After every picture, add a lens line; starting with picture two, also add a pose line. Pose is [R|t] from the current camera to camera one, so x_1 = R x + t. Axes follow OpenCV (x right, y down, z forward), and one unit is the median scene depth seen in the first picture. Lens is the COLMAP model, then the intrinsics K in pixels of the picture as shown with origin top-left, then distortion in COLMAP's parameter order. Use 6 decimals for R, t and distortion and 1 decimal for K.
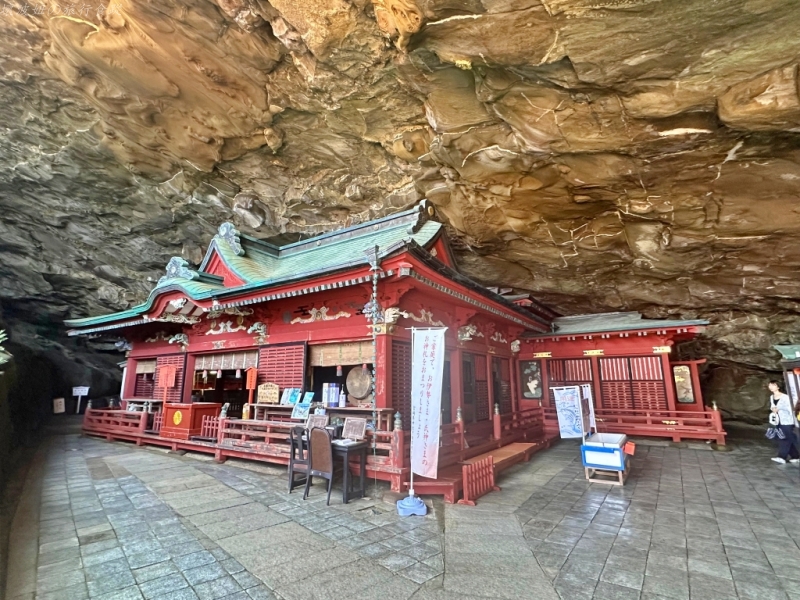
lens RADIAL K [[394.8, 0, 401.0], [0, 394.8, 300.3], [0, 0, 1]] dist [-0.001183, -0.000240]
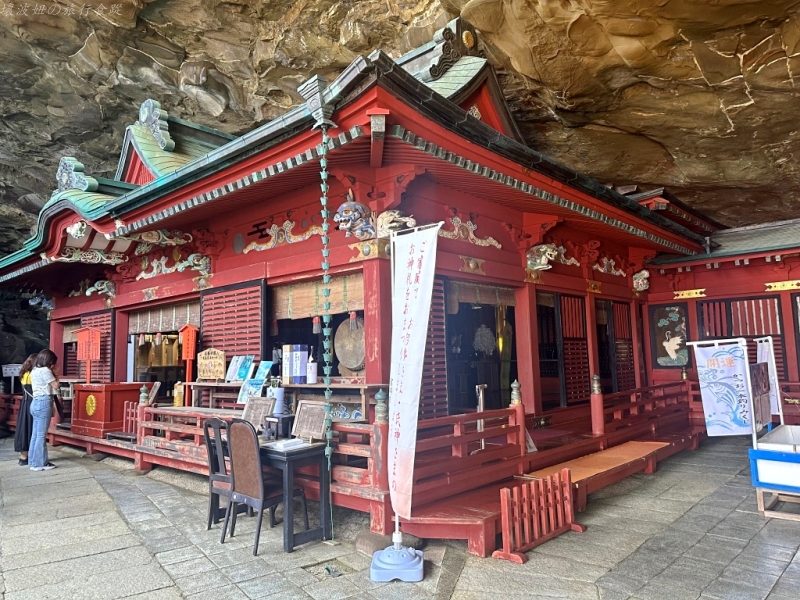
lens RADIAL K [[566.4, 0, 401.3], [0, 566.4, 296.7], [0, 0, 1]] dist [0.046237, -0.054447]
pose [[0.988483, -0.037301, -0.146660, 0.100372], [0.052970, 0.993120, 0.104434, 0.052460], [0.141756, -0.111000, 0.983659, 0.177095]]
